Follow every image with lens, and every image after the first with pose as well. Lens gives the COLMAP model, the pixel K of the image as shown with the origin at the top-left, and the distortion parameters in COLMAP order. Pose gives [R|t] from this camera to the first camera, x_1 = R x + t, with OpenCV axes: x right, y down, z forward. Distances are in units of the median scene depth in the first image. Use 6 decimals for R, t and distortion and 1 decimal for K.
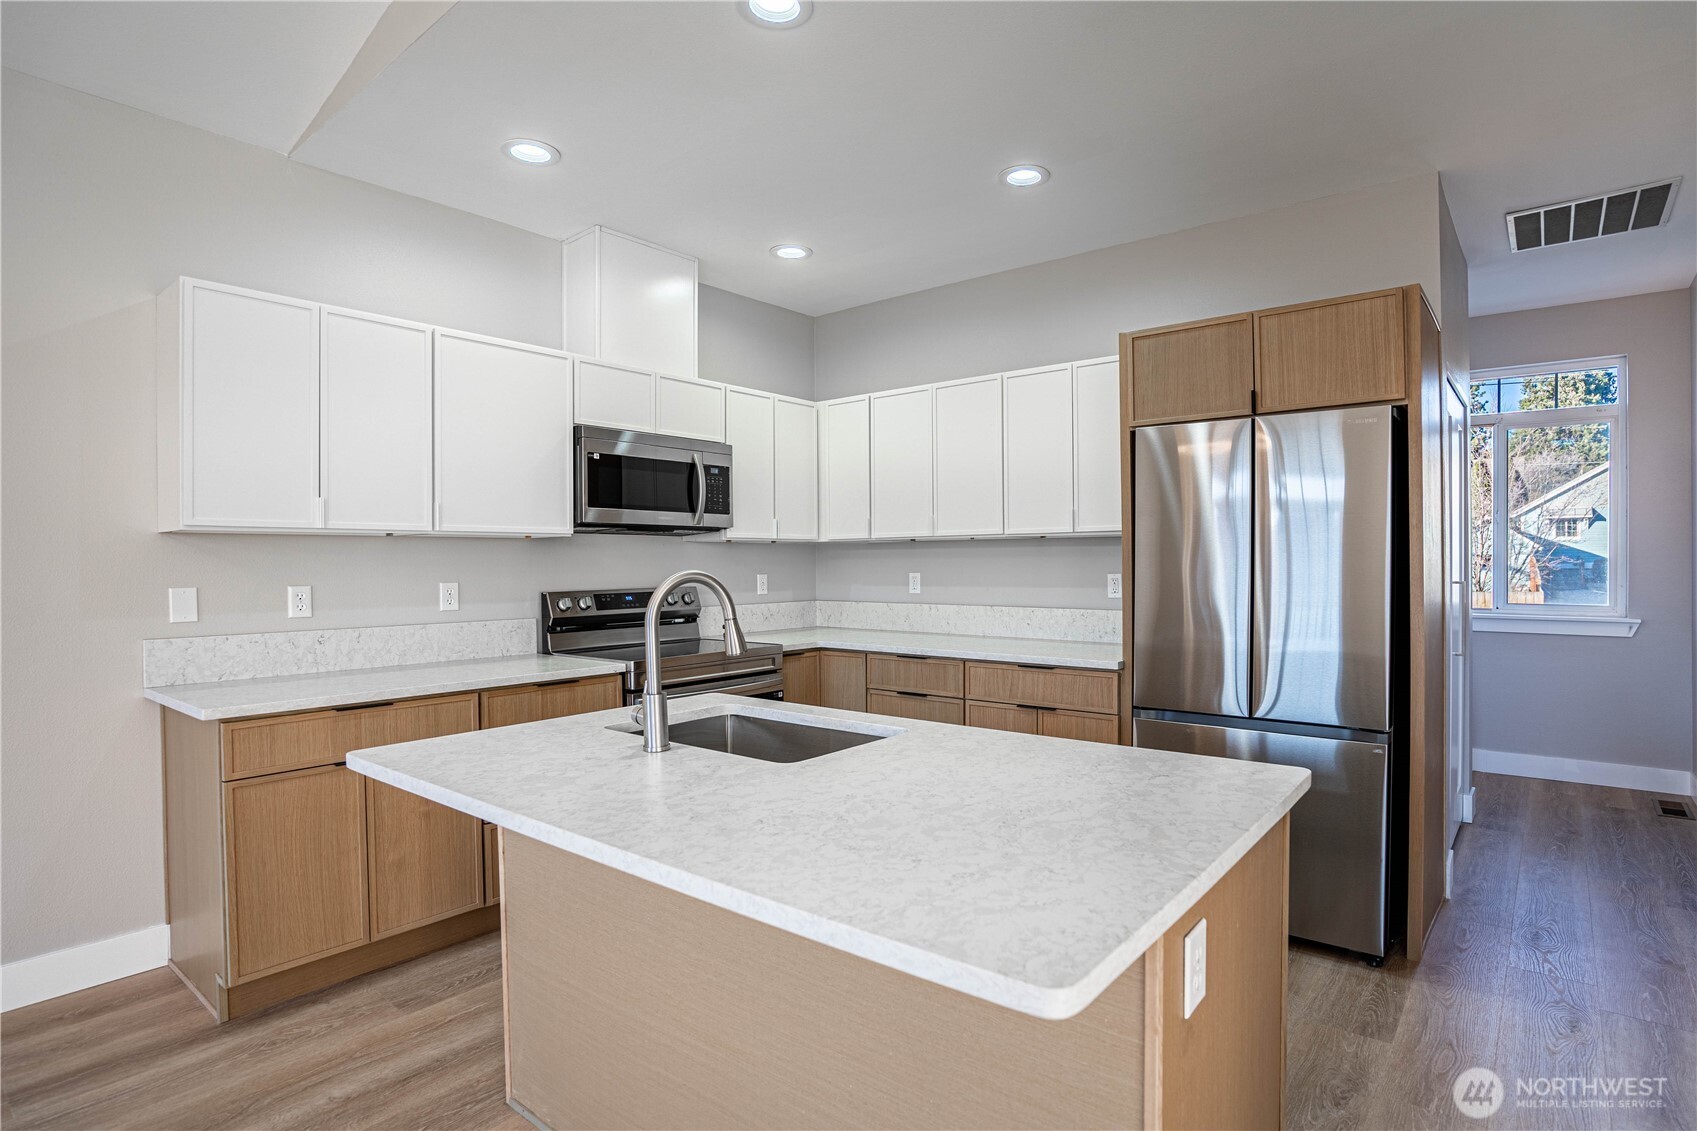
lens RADIAL K [[844.9, 0, 848.5], [0, 844.9, 565.5], [0, 0, 1]] dist [-0.018534, 0.001454]
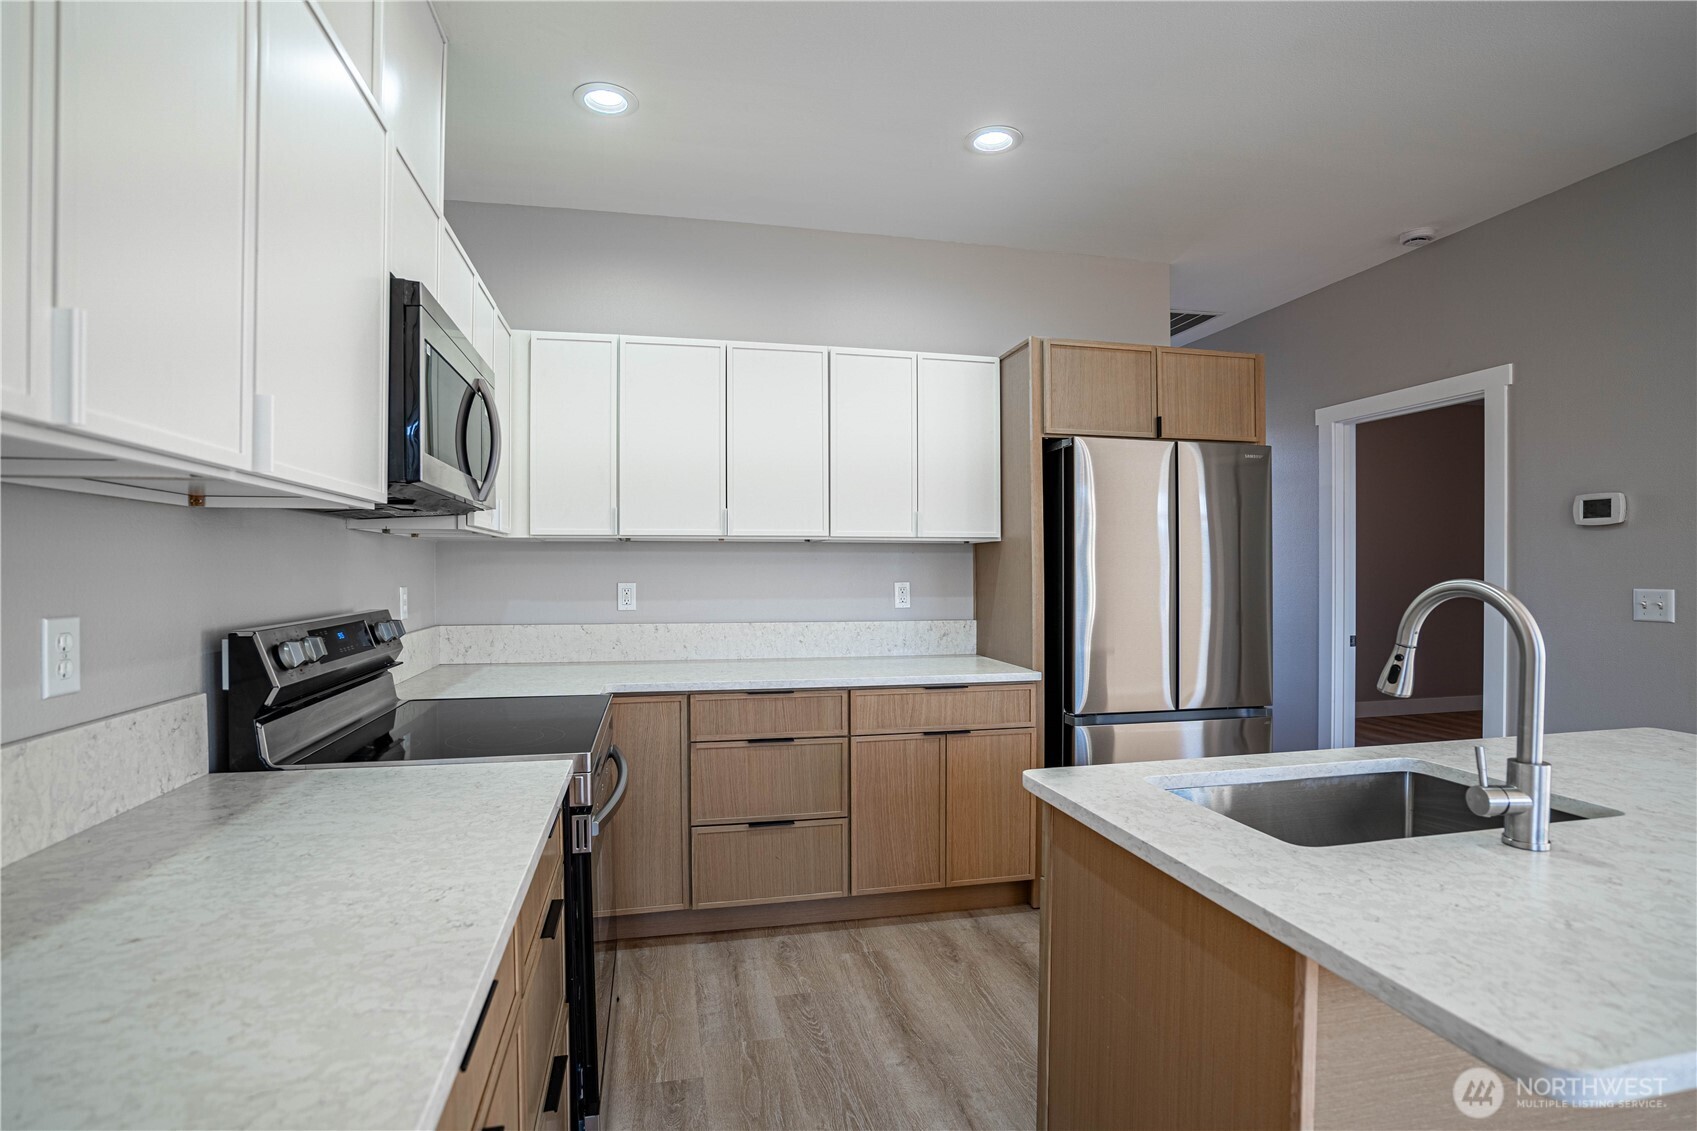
lens RADIAL K [[856.4, 0, 847.0], [0, 856.4, 566.1], [0, 0, 1]] dist [-0.046443, 0.028764]
pose [[0.623932, 0.009151, 0.781425, -0.510413], [-0.000970, 0.999940, -0.010935, 0.002393], [-0.781478, 0.006064, 0.623903, 0.482660]]
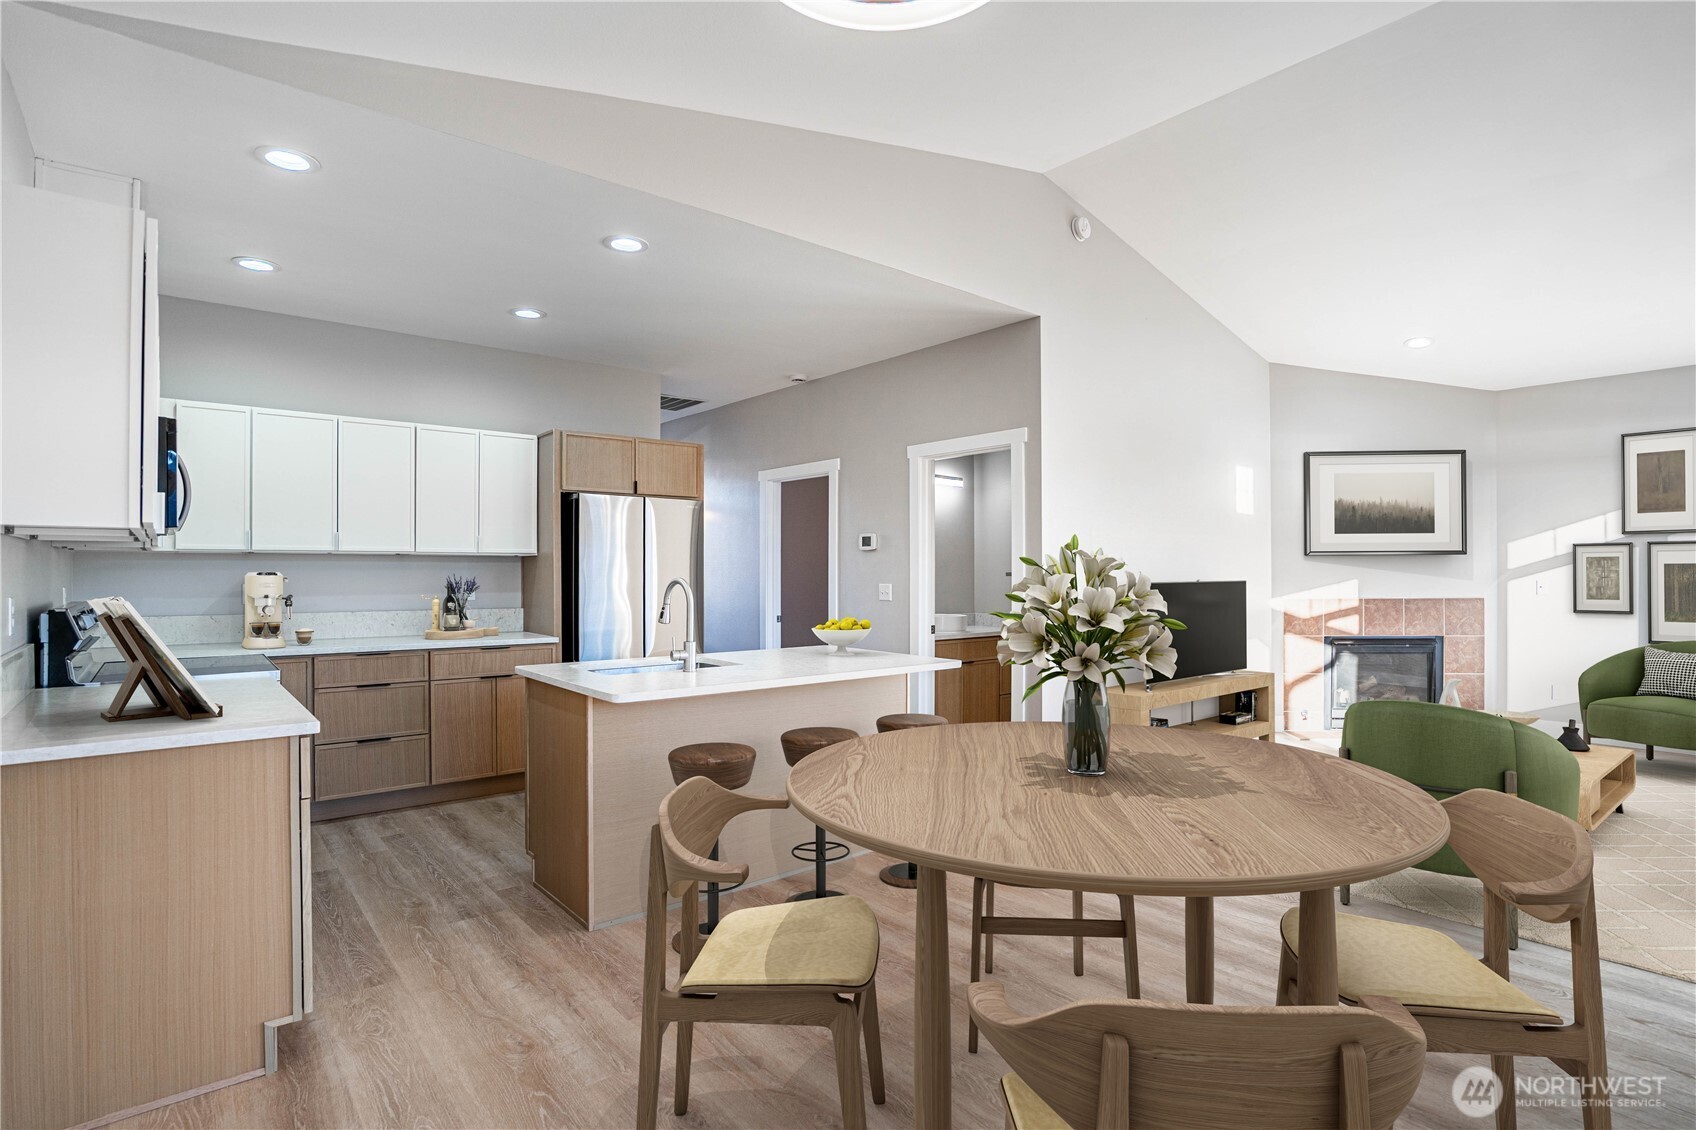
lens RADIAL K [[839.5, 0, 830.4], [0, 839.5, 571.8], [0, 0, 1]] dist [-0.035766, 0.001353]
pose [[0.224291, 0.008817, 0.974482, -0.947495], [0.003123, 0.999947, -0.009767, 0.007484], [-0.974517, 0.005234, 0.224251, 0.128431]]
